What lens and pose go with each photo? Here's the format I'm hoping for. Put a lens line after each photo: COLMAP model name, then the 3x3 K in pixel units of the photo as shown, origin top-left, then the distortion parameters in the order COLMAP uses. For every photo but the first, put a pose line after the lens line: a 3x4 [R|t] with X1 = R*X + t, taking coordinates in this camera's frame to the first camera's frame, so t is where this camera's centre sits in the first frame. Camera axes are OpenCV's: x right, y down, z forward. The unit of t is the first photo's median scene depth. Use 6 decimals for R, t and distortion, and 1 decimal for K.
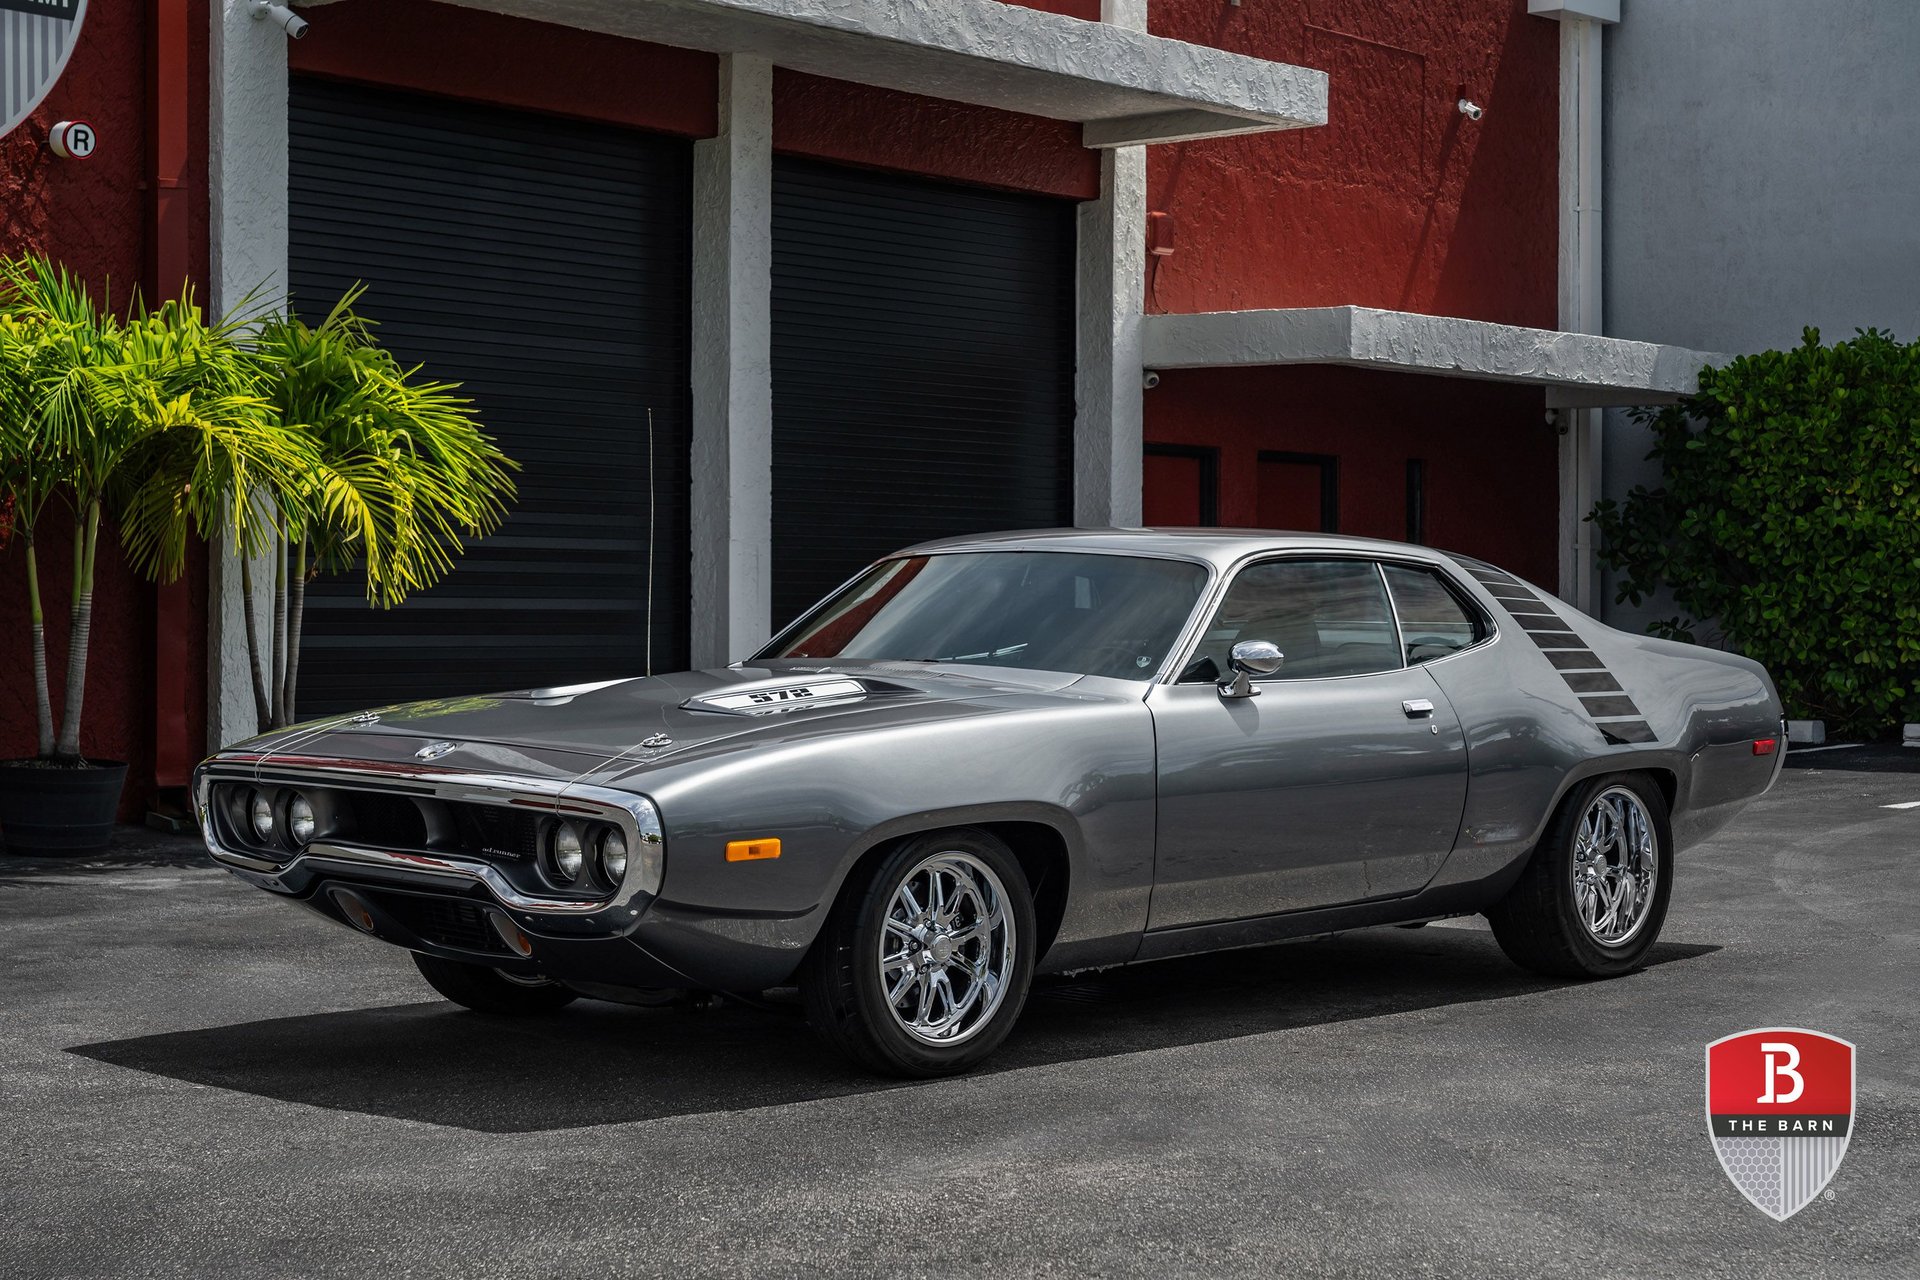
lens RADIAL K [[3045.0, 0, 962.0], [0, 3045.0, 663.9], [0, 0, 1]] dist [0.031101, 0.044276]
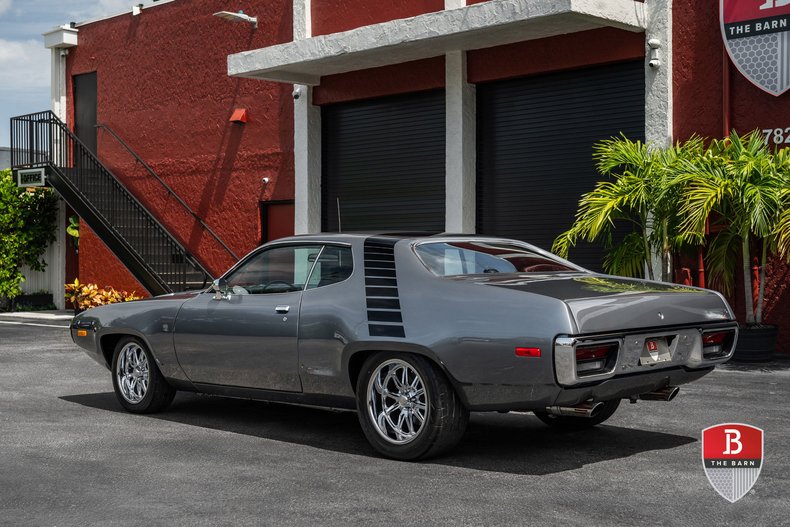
lens RADIAL K [[1102.0, 0, 408.4], [0, 1102.0, 266.1], [0, 0, 1]] dist [0.041504, -0.009603]
pose [[-0.024647, -0.002866, -0.999692, 0.423872], [-0.013862, 0.999901, -0.002524, -0.007495], [0.999600, 0.013796, -0.024684, 0.484236]]
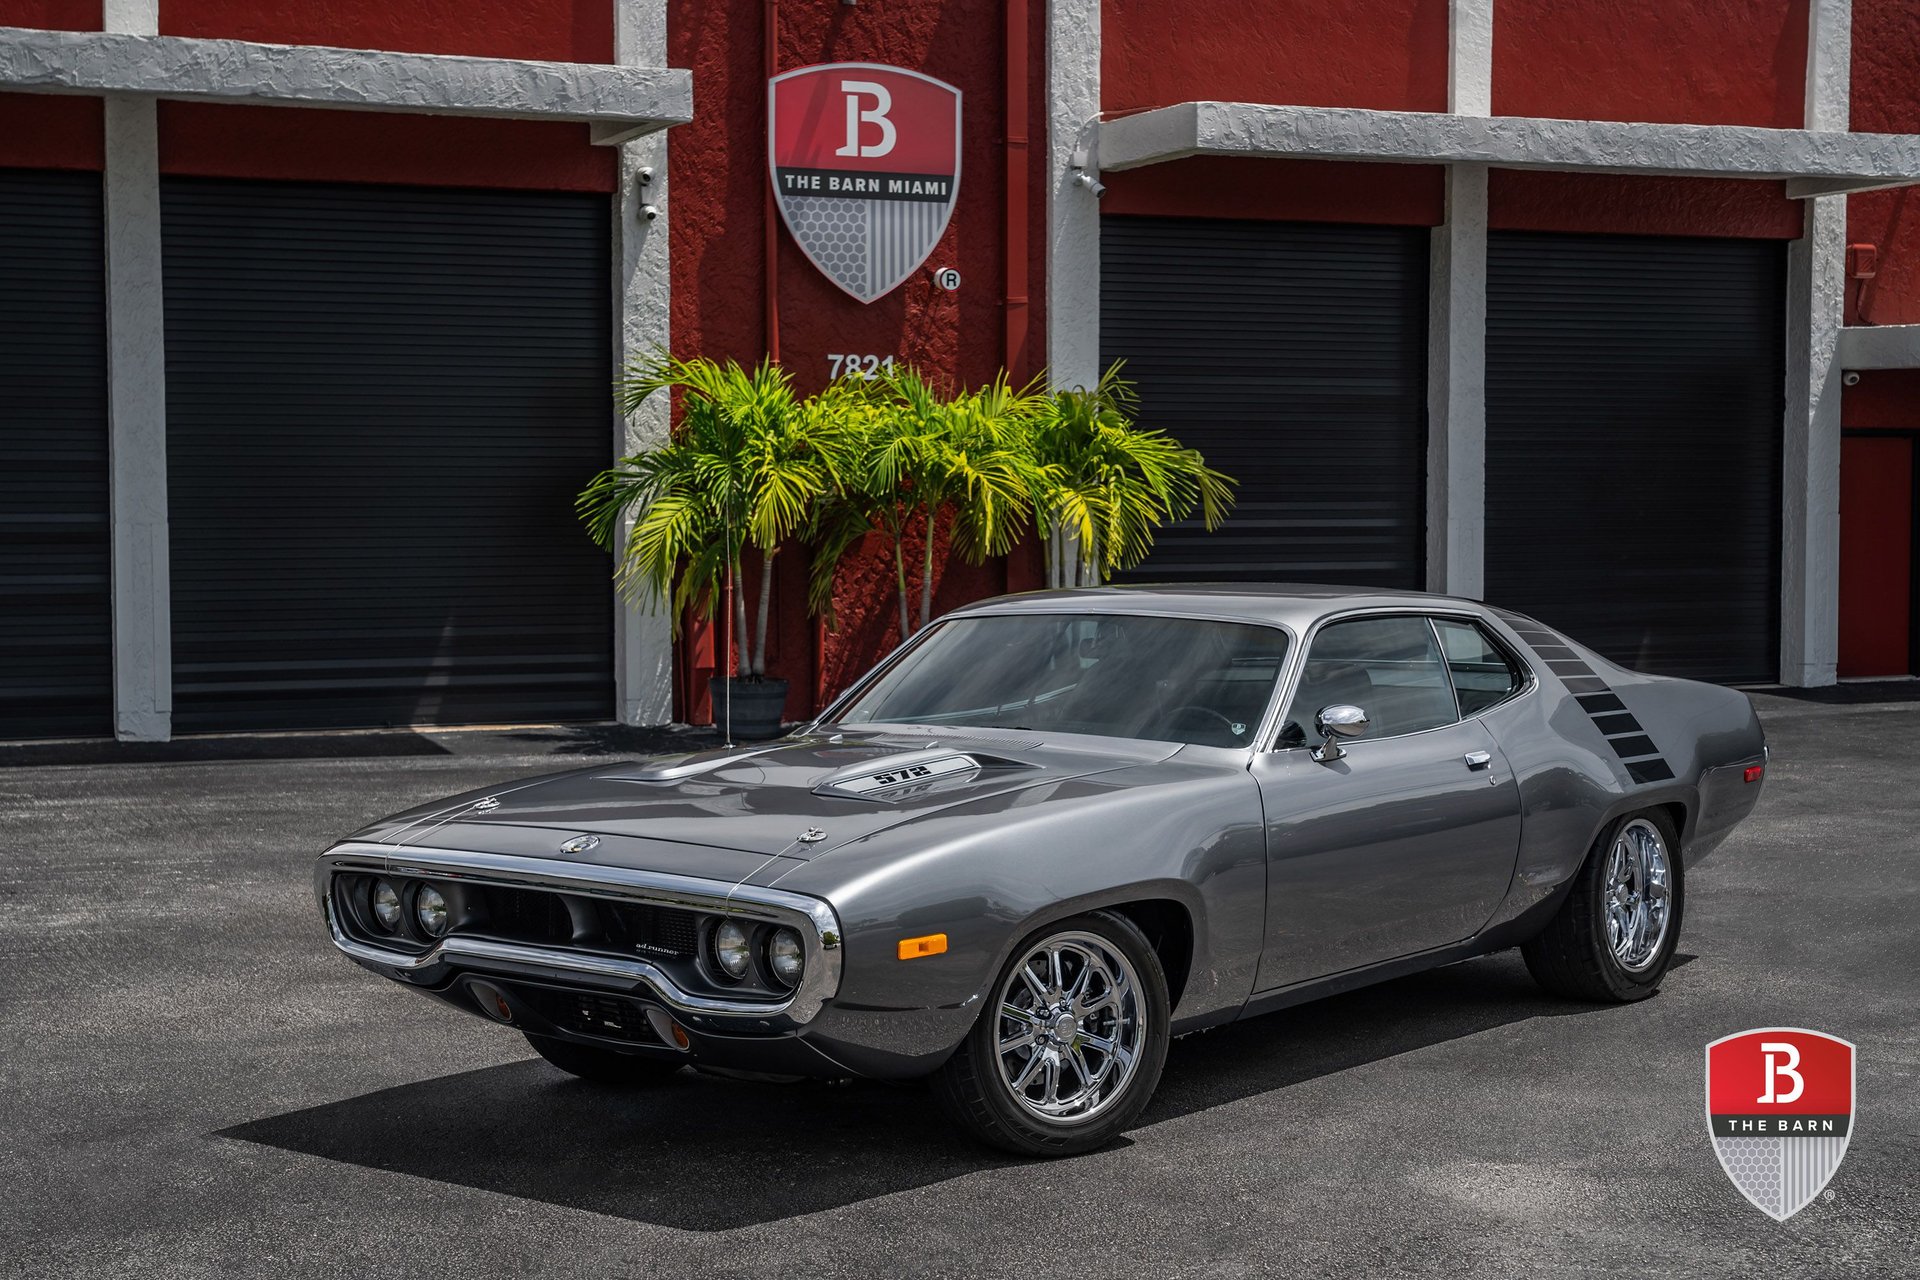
lens RADIAL K [[2763.6, 0, 967.3], [0, 2763.6, 705.8], [0, 0, 1]] dist [0.032203, -0.032284]
pose [[0.894285, 0.028291, -0.446603, 0.253201], [-0.001560, 0.998191, 0.060109, -0.026787], [0.447495, -0.053058, 0.892711, -0.195100]]
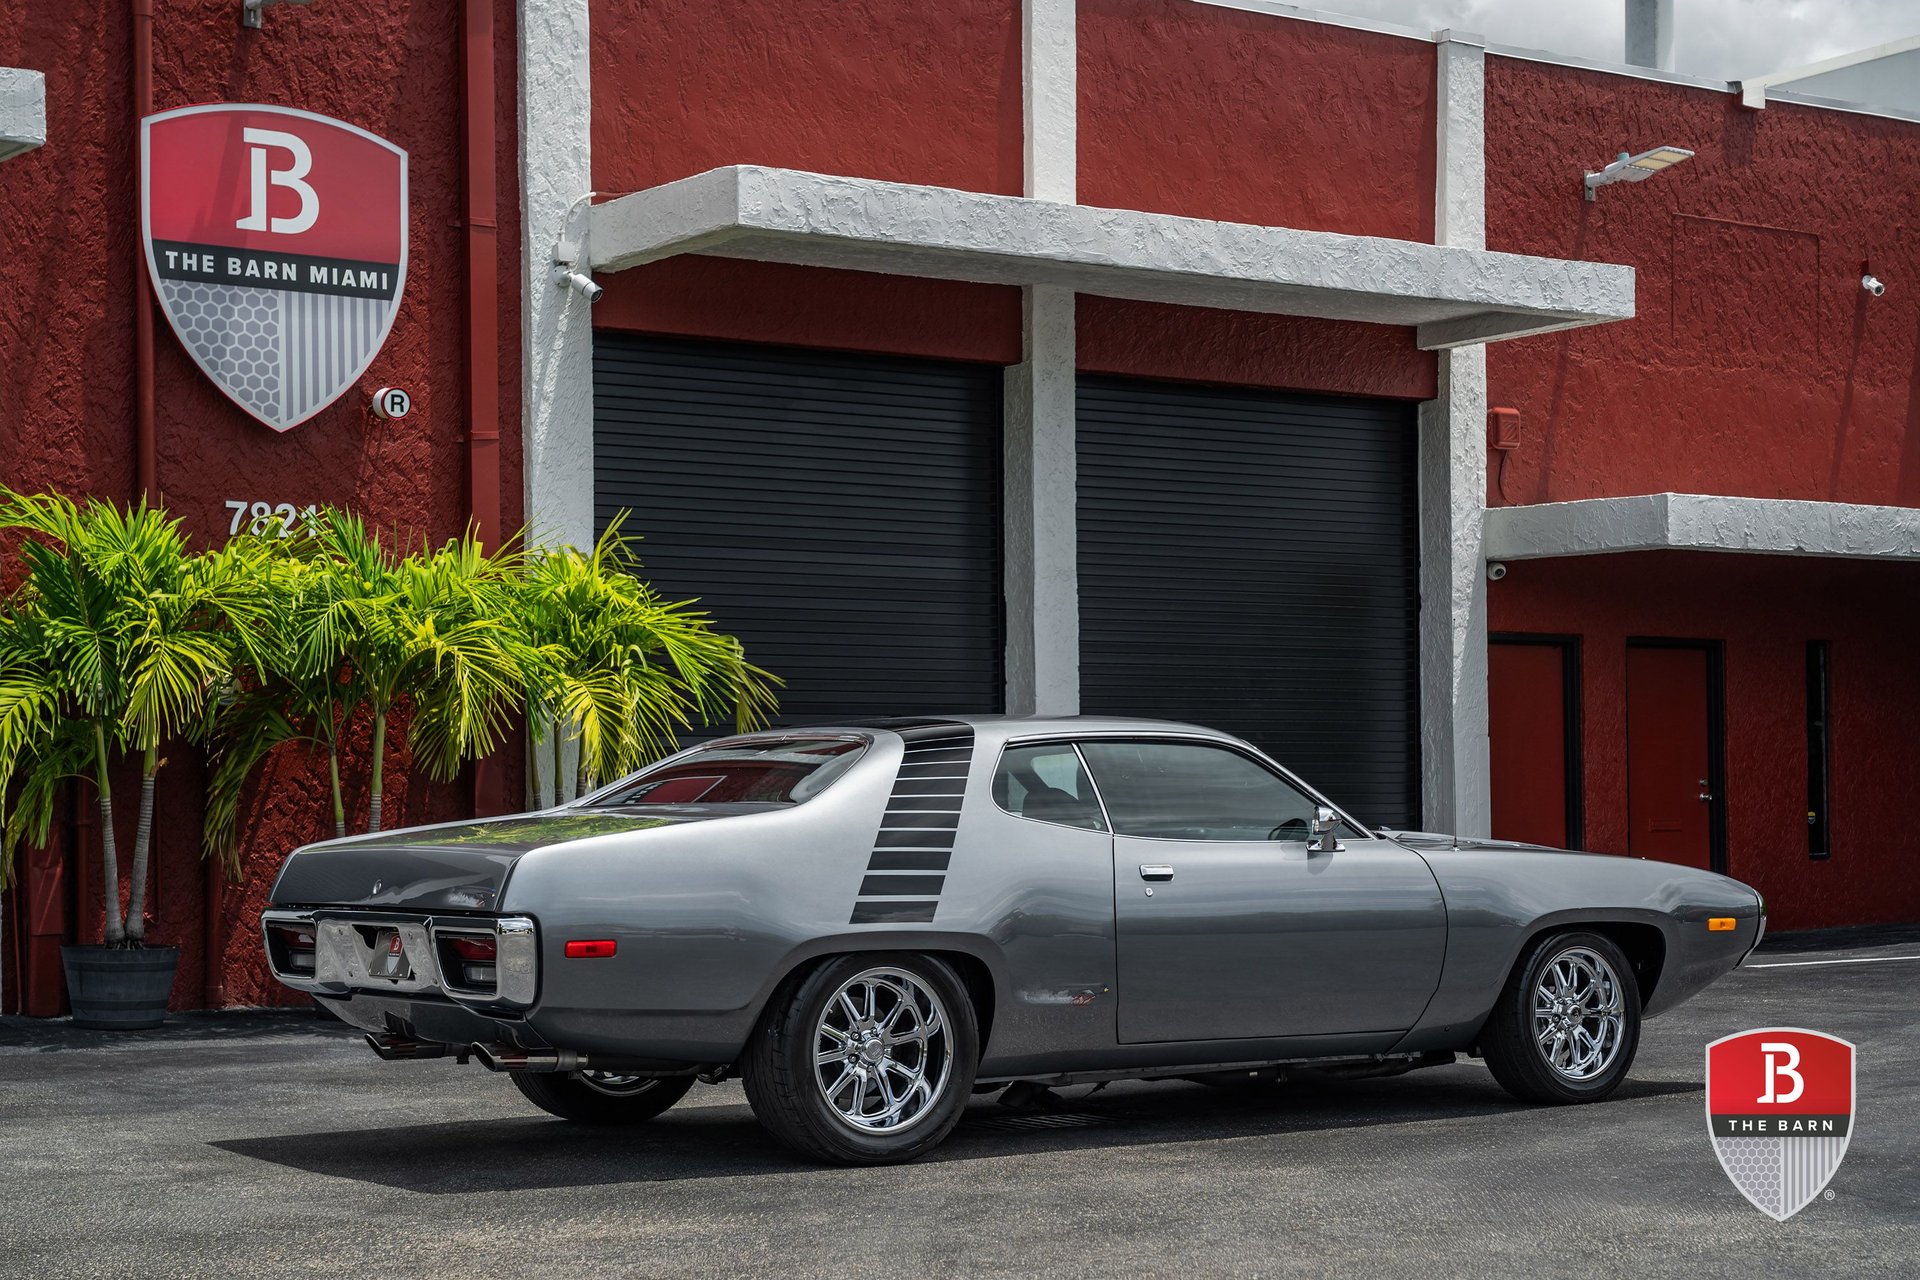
lens RADIAL K [[3155.8, 0, 960.1], [0, 3155.8, 815.1], [0, 0, 1]] dist [0.020074, 0.069236]
pose [[0.970040, -0.015470, -0.242453, 0.144309], [0.011426, 0.999771, -0.018074, 0.005873], [0.242677, 0.014763, 0.969995, -0.073622]]
